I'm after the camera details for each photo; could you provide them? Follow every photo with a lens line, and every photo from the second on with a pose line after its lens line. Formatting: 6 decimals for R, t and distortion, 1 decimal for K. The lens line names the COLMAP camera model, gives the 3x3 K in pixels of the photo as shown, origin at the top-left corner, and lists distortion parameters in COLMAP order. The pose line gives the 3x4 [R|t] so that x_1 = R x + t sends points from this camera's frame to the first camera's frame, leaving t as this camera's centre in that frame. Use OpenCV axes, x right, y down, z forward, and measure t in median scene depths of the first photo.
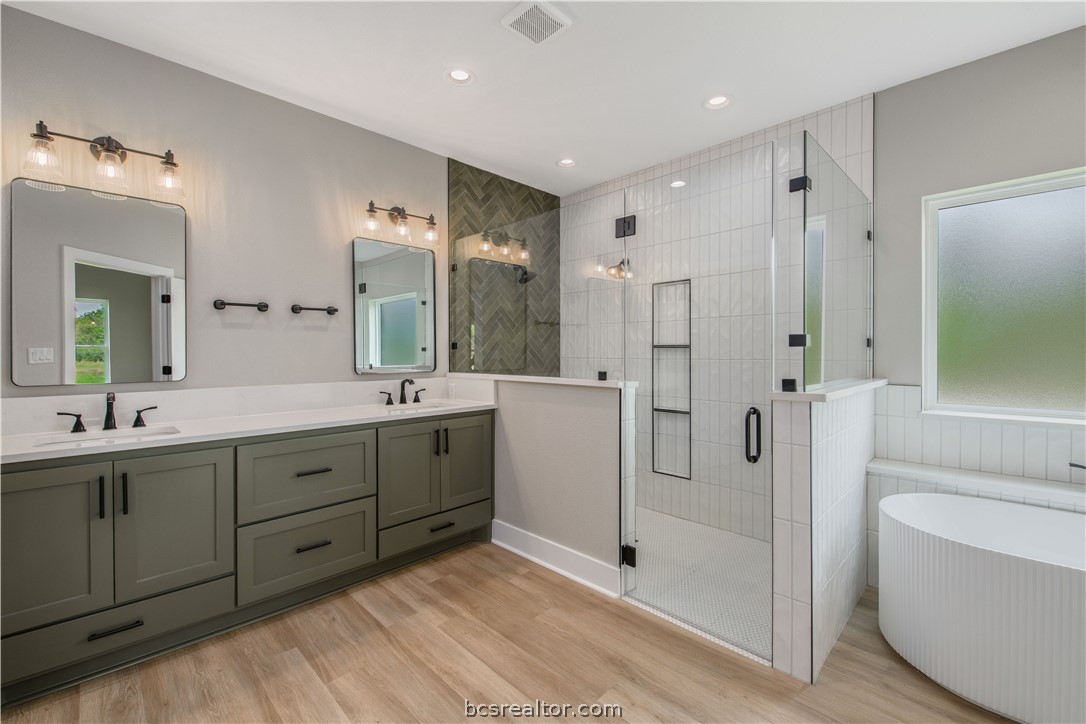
lens RADIAL K [[455.6, 0, 560.7], [0, 455.6, 356.3], [0, 0, 1]] dist [0.000308, -0.000117]
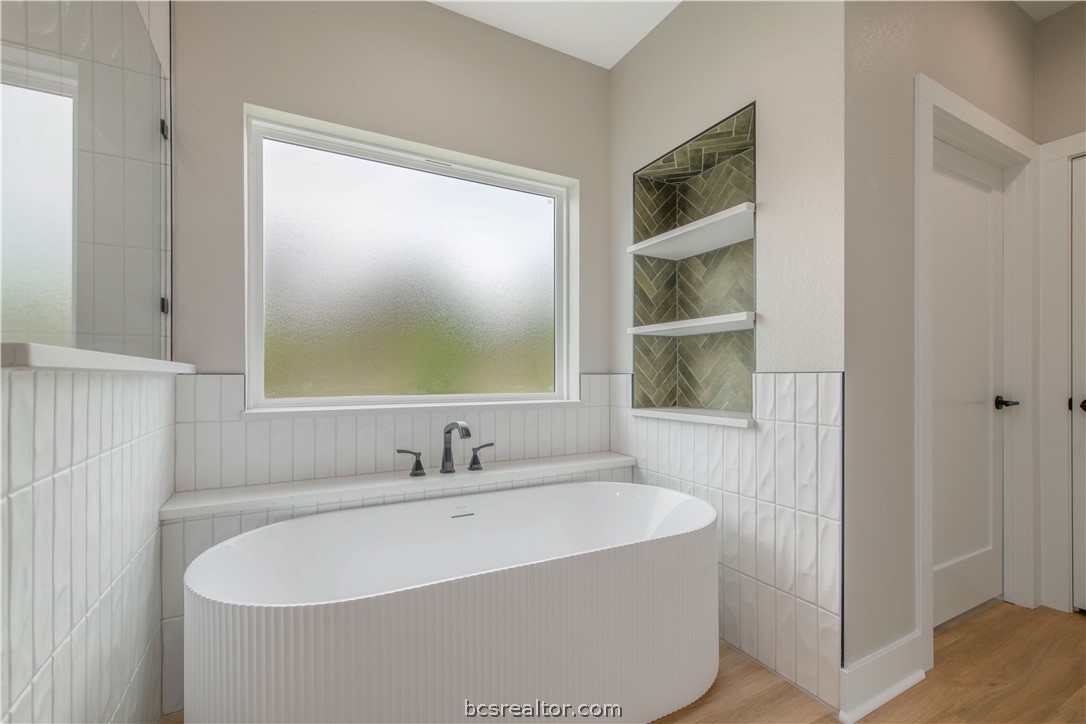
lens RADIAL K [[475.5, 0, 543.1], [0, 475.5, 377.1], [0, 0, 1]] dist [0.000675, 0.000313]
pose [[0.303679, 0.001674, 0.952773, 0.190402], [0.007500, 0.999963, -0.004147, 0.060732], [-0.952745, 0.008406, 0.303655, 0.275549]]
